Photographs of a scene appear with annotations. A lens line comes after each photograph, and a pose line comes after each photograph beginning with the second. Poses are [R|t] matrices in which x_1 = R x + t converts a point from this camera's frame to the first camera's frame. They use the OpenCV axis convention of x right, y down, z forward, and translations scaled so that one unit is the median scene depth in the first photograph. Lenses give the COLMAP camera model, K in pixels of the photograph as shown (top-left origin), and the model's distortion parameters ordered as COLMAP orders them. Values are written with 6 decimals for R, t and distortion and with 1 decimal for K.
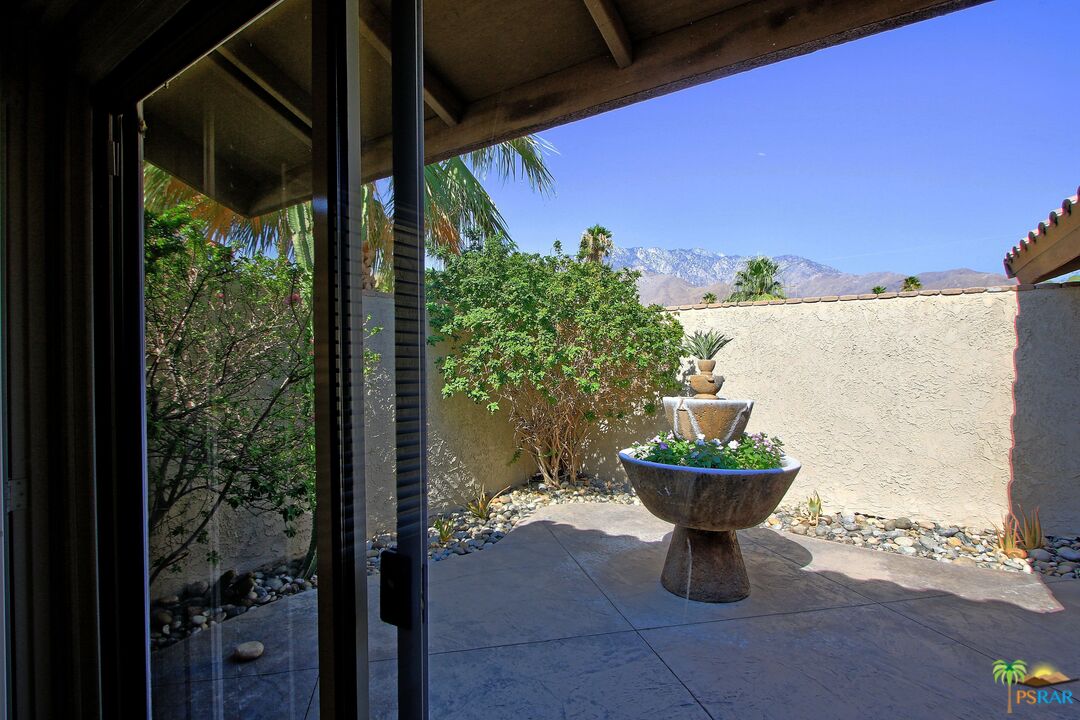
lens RADIAL K [[522.3, 0, 515.6], [0, 522.3, 353.0], [0, 0, 1]] dist [-0.017506, 0.004905]
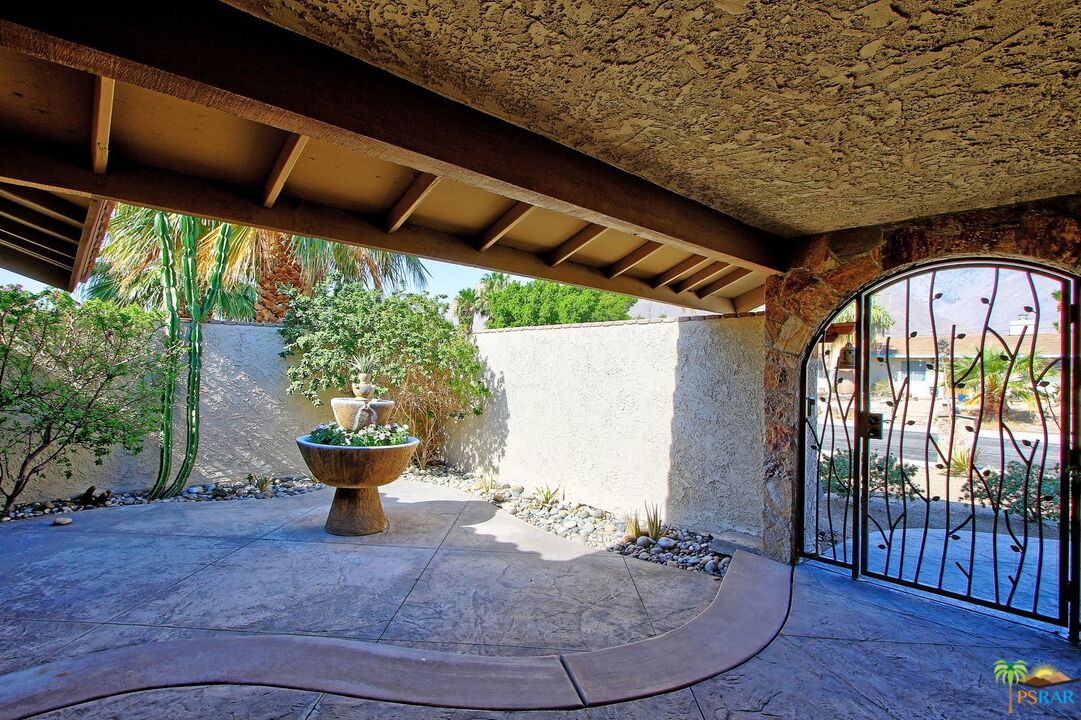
lens RADIAL K [[522.8, 0, 531.2], [0, 522.8, 360.6], [0, 0, 1]] dist [-0.017506, 0.004905]
pose [[0.968950, 0.022291, -0.246249, 0.704161], [-0.022067, 0.999750, 0.003667, -0.021724], [0.246269, 0.001880, 0.969200, -0.173851]]
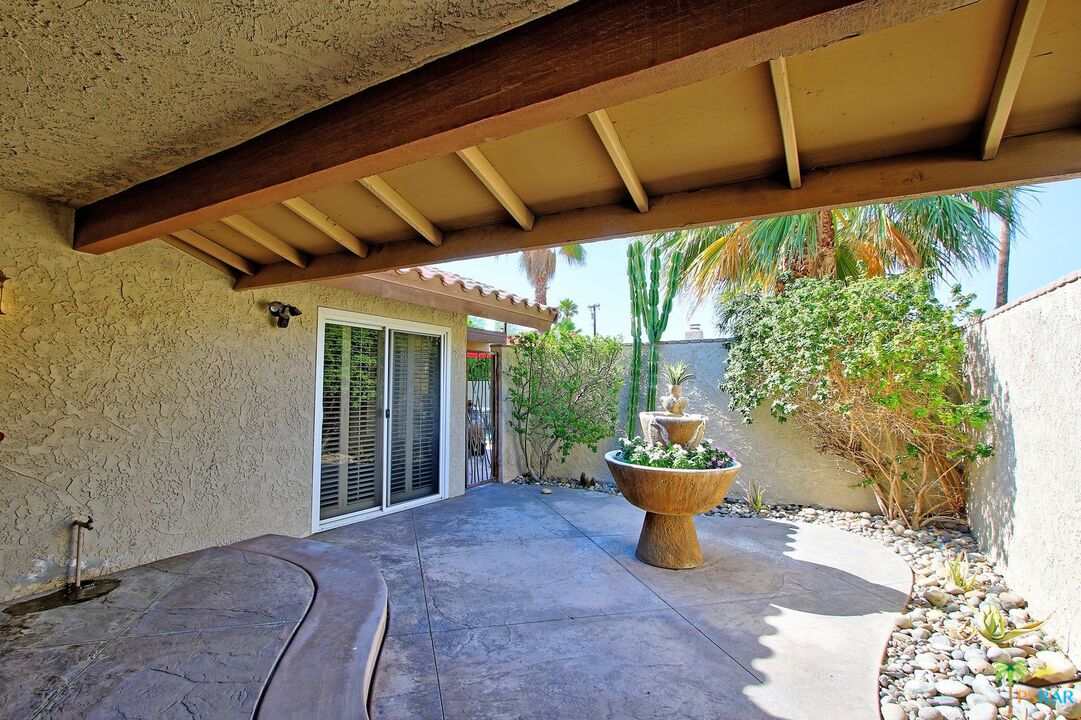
lens RADIAL K [[522.8, 0, 535.6], [0, 522.8, 363.8], [0, 0, 1]] dist [-0.017506, 0.004905]
pose [[0.054361, -0.030869, -0.998044, 0.985368], [0.014894, 0.999436, -0.030101, -0.001386], [0.998410, -0.013228, 0.054790, 0.361226]]
